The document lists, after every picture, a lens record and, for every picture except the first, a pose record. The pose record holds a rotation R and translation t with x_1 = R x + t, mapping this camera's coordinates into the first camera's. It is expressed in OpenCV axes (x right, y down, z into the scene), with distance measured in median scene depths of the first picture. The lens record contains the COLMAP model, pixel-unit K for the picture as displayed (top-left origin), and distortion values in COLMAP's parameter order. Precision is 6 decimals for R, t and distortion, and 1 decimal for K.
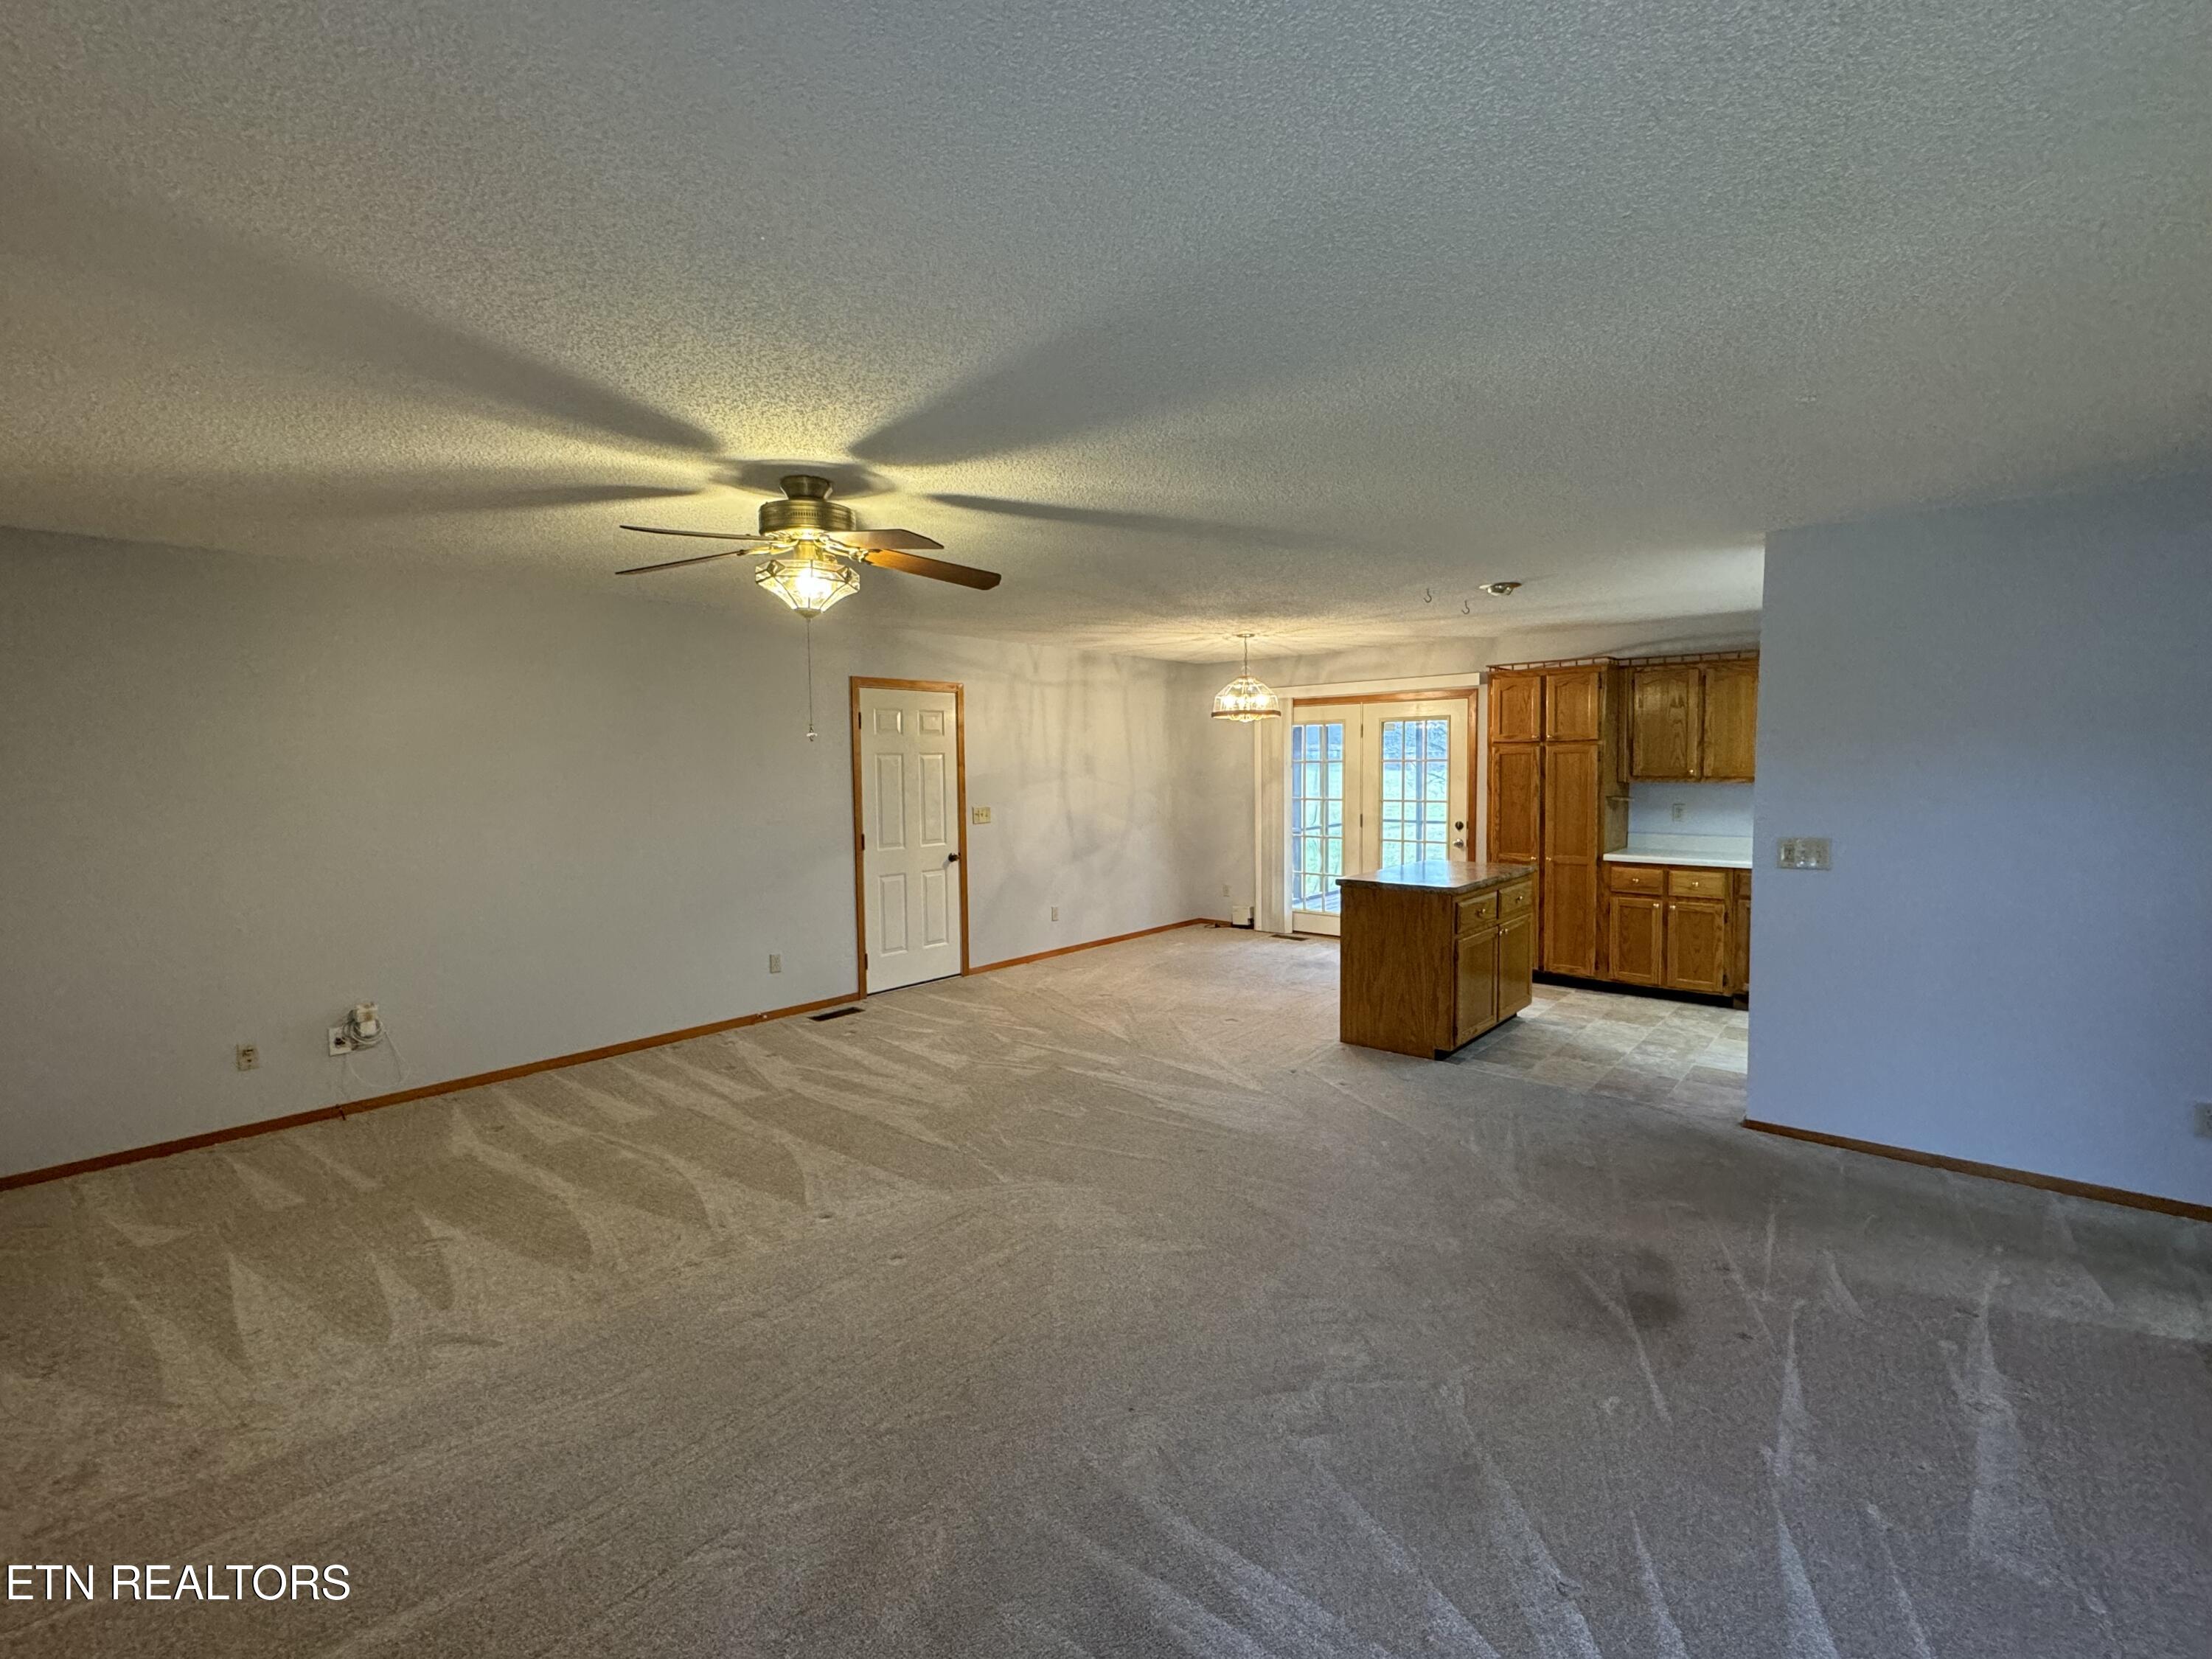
lens RADIAL K [[982.7, 0, 1106.9], [0, 982.7, 823.9], [0, 0, 1]] dist [-0.000964, 0.000868]
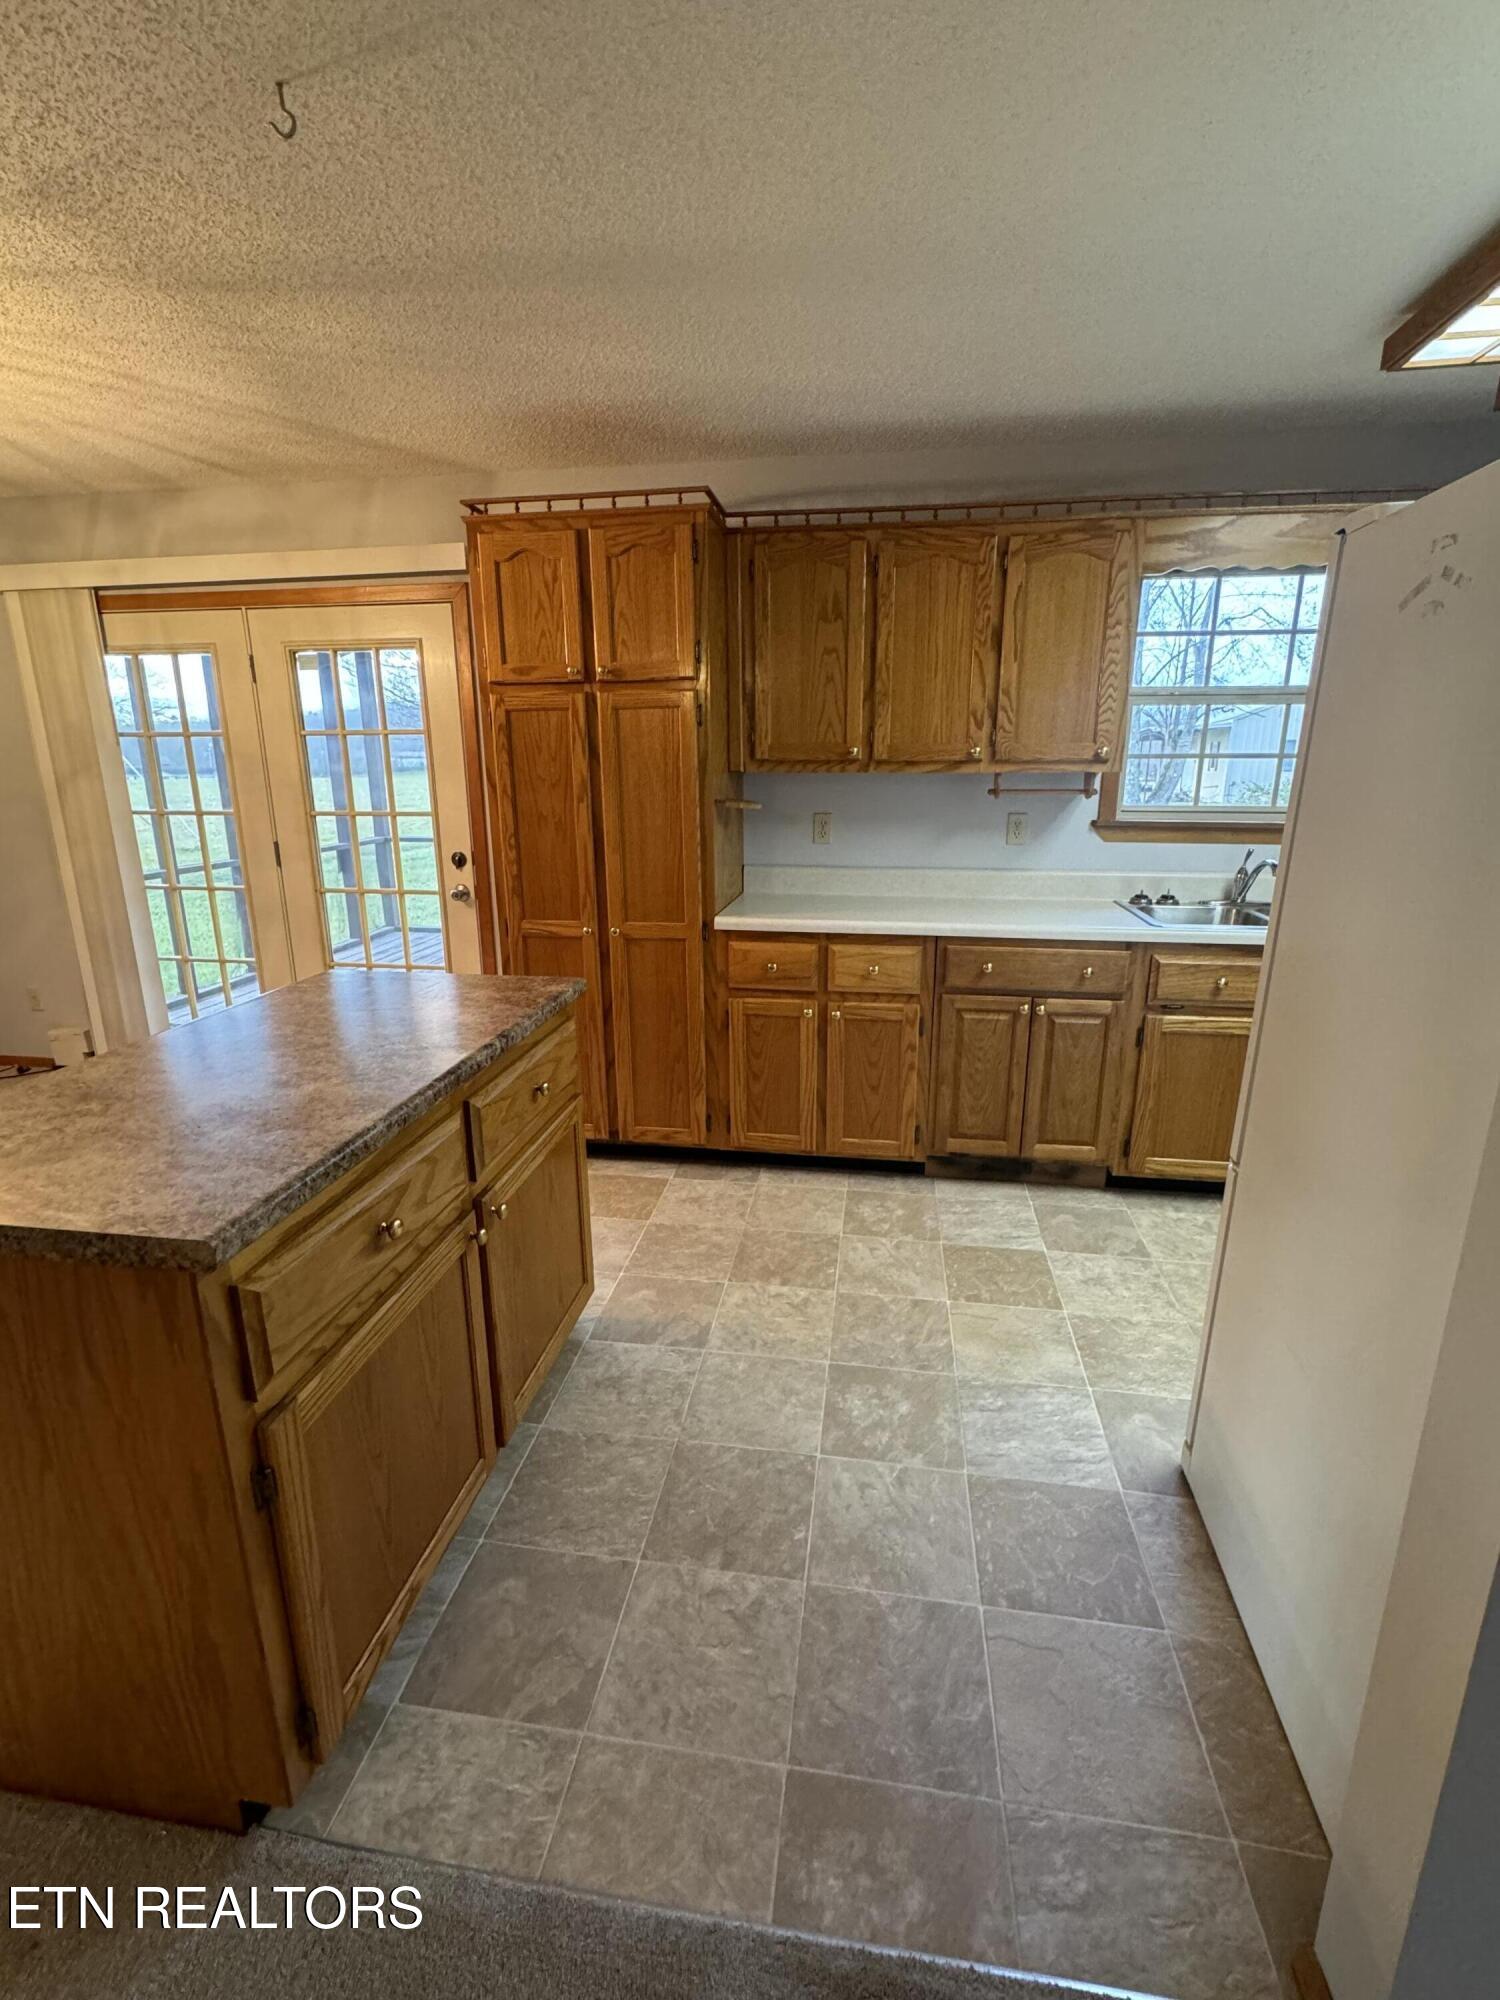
lens RADIAL K [[888.5, 0, 757.8], [0, 888.5, 1000.4], [0, 0, 1]] dist [-0.000964, 0.000868]
pose [[0.842095, -0.126490, 0.524286, 0.277934], [0.025359, 0.980319, 0.195783, -0.016189], [-0.538732, -0.151573, 0.828730, 0.599446]]
